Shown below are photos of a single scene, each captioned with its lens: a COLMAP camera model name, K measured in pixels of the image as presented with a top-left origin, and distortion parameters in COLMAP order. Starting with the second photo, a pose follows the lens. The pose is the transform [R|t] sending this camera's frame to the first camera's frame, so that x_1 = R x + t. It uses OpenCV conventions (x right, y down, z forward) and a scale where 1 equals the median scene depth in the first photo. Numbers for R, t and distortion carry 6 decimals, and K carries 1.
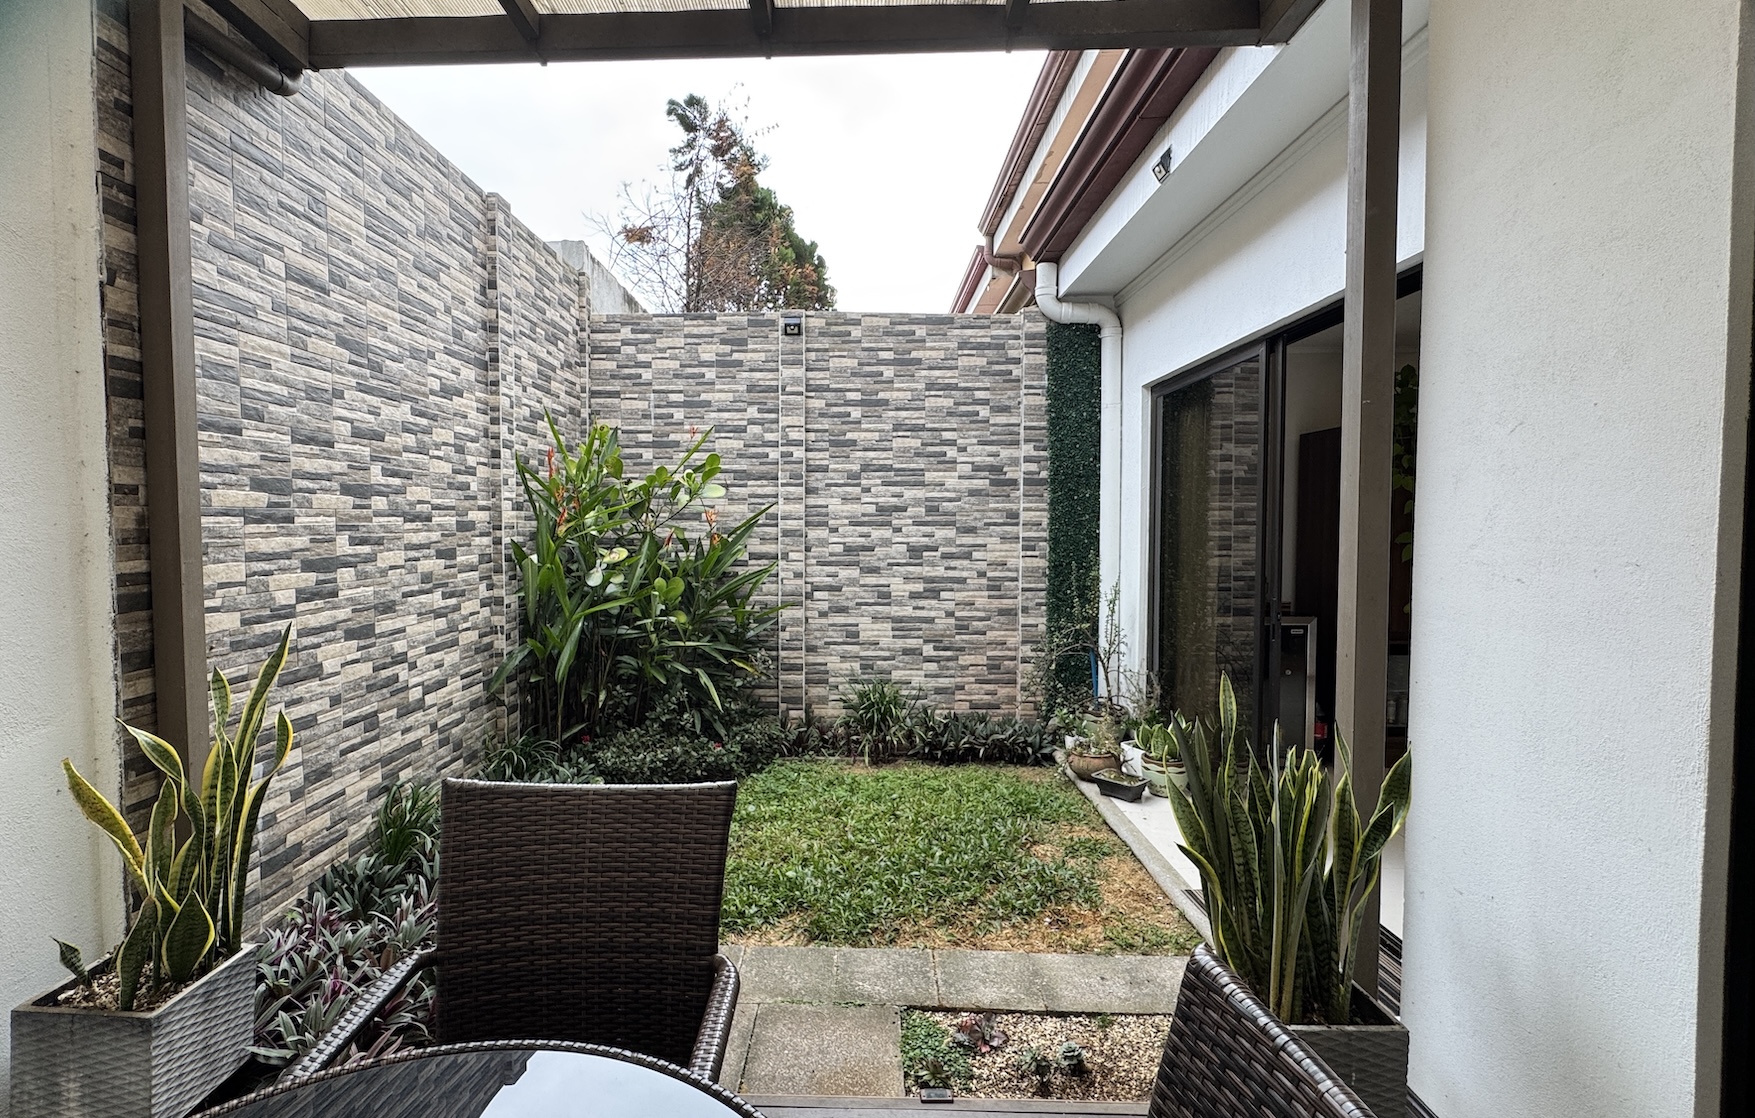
lens RADIAL K [[799.9, 0, 834.8], [0, 799.9, 558.7], [0, 0, 1]] dist [0.000820, 0.000405]
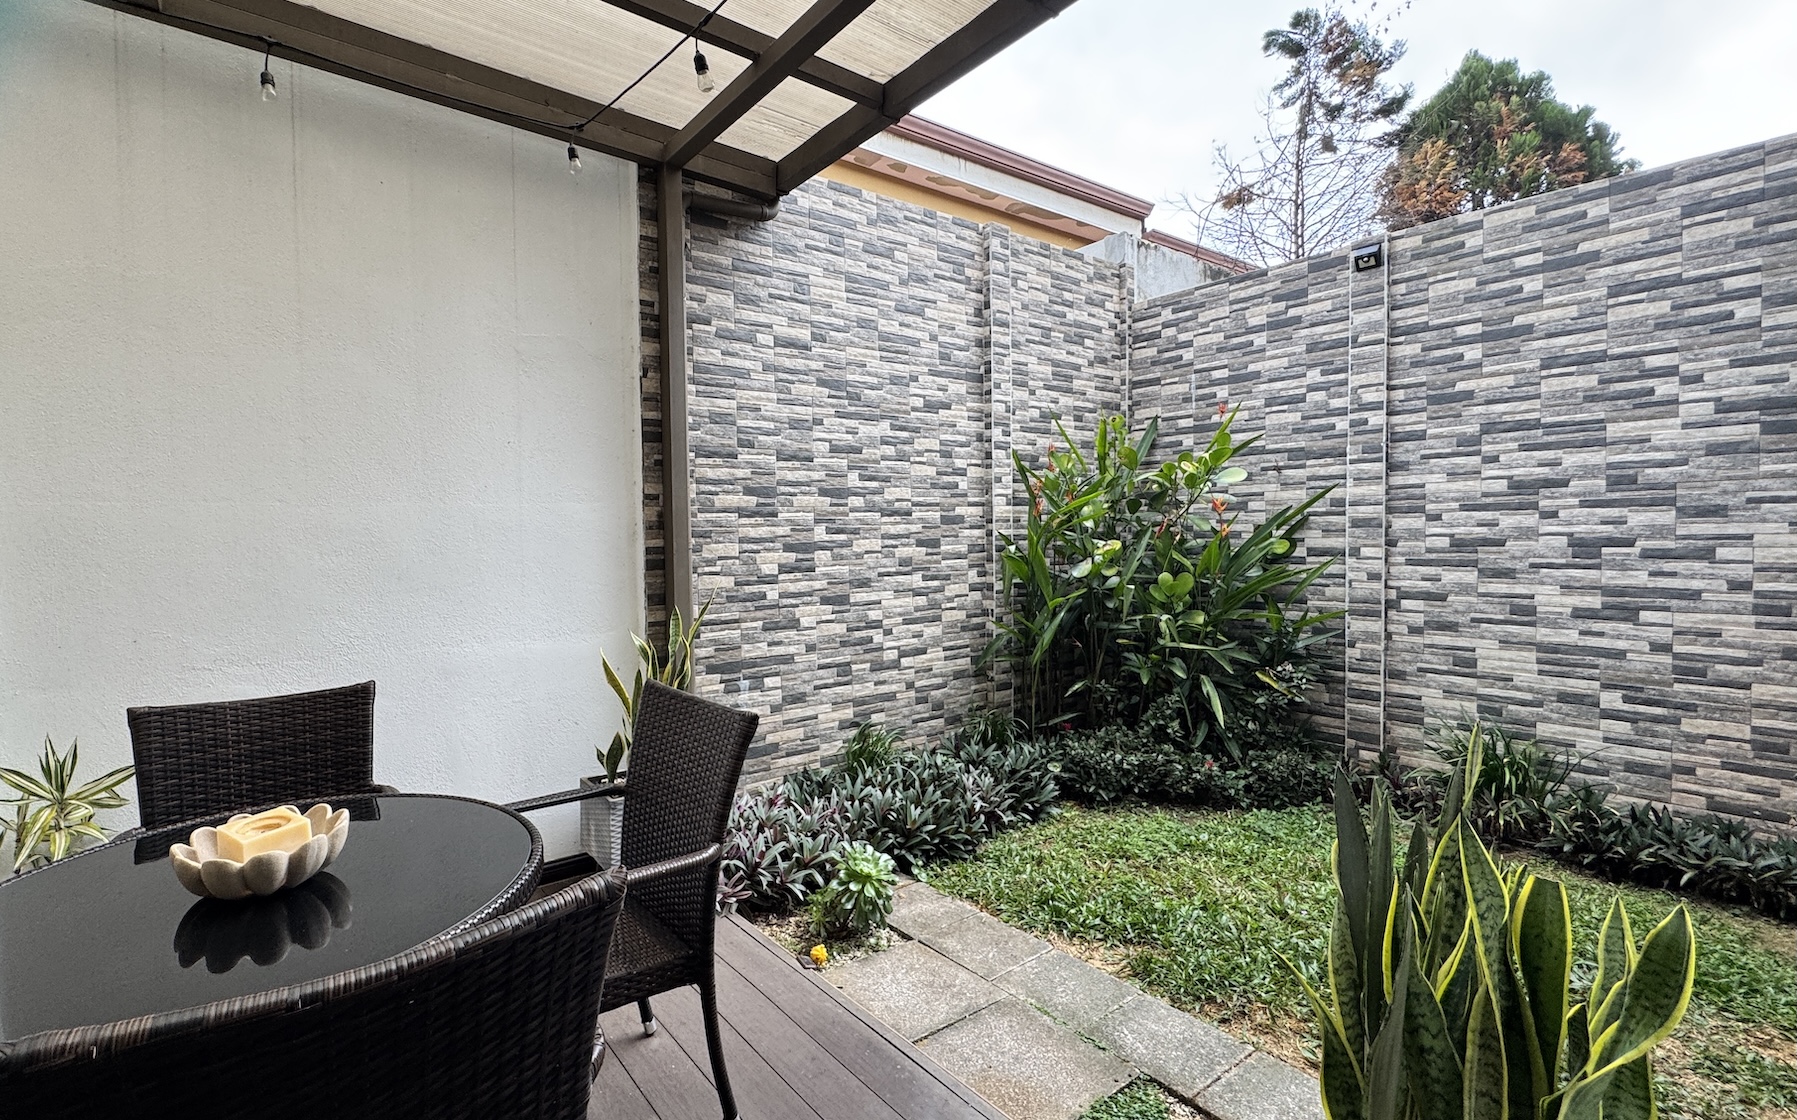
lens RADIAL K [[798.3, 0, 802.1], [0, 798.3, 558.9], [0, 0, 1]] dist [-0.000728, 0.000293]
pose [[0.597780, 0.015273, -0.801514, 0.321148], [-0.020166, 0.999789, 0.004011, 0.015048], [0.801406, 0.013766, 0.597962, 0.125051]]
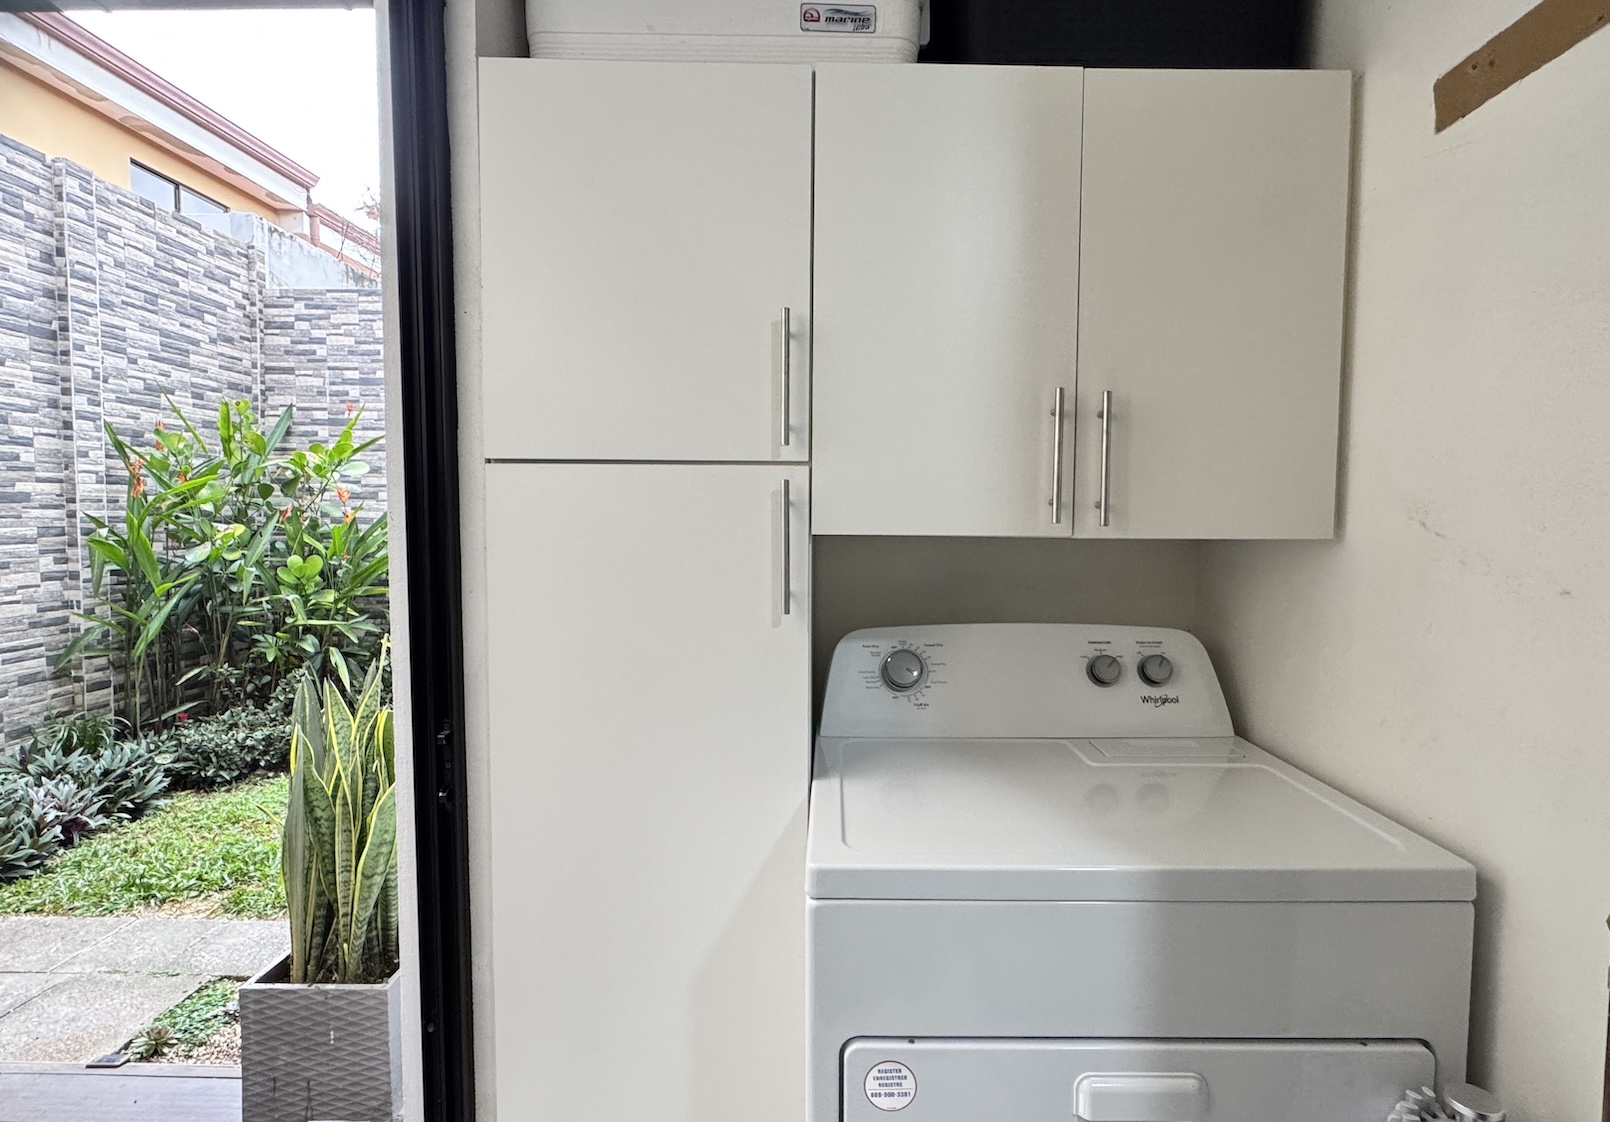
lens RADIAL K [[799.5, 0, 828.6], [0, 799.5, 560.6], [0, 0, 1]] dist [-0.000374, -0.001764]
pose [[0.999764, 0.008746, 0.019871, 0.495452], [-0.008938, 0.999914, 0.009617, 0.017495], [-0.019785, -0.009792, 0.999756, 0.001469]]
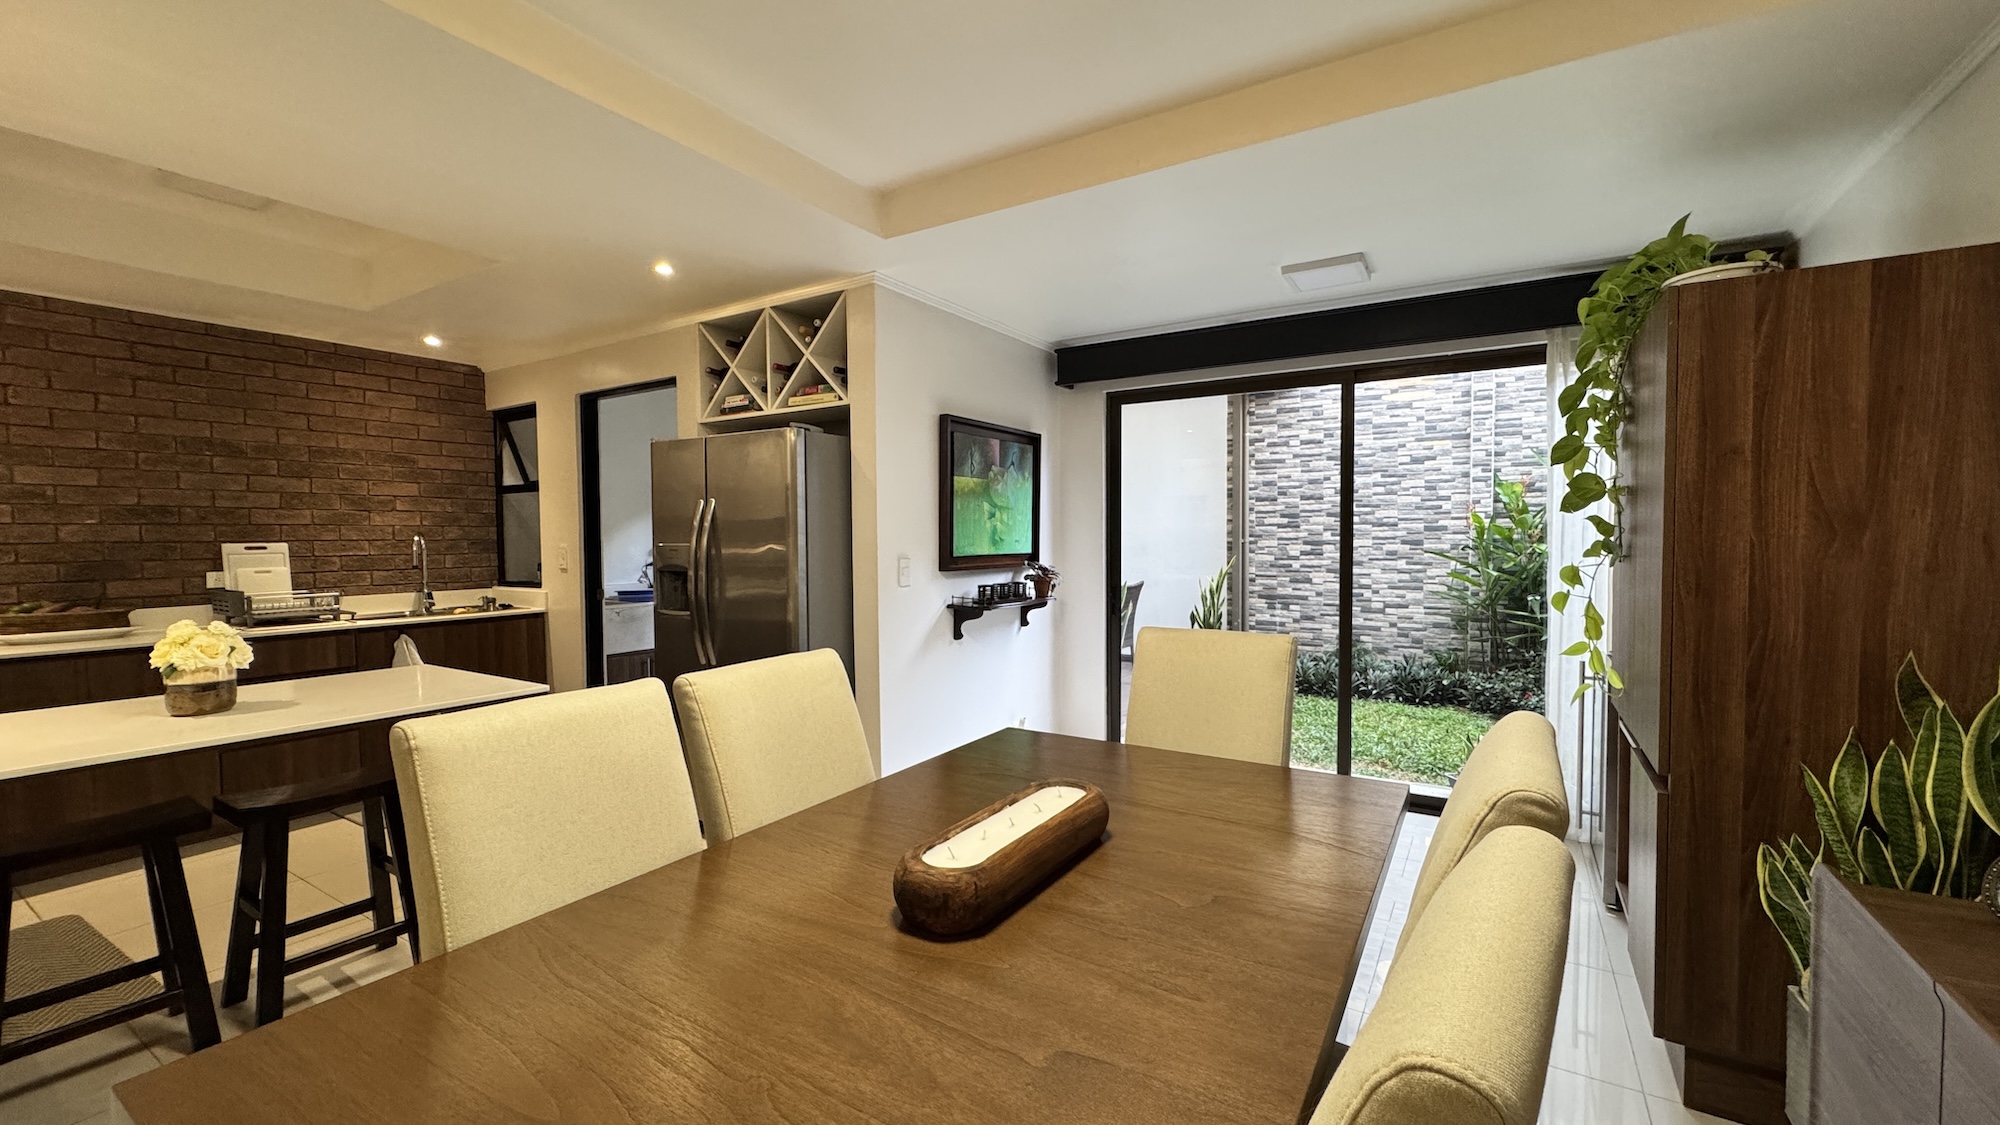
lens RADIAL K [[798.2, 0, 1000.0], [0, 798.2, 562.5], [0, 0, 1]] dist [-0.001841, 0.000118]
pose [[-0.507387, 0.038294, -0.860867, 1.576326], [-0.029592, 0.997649, 0.061819, -0.043939], [0.861210, 0.056841, -0.505061, 1.013311]]
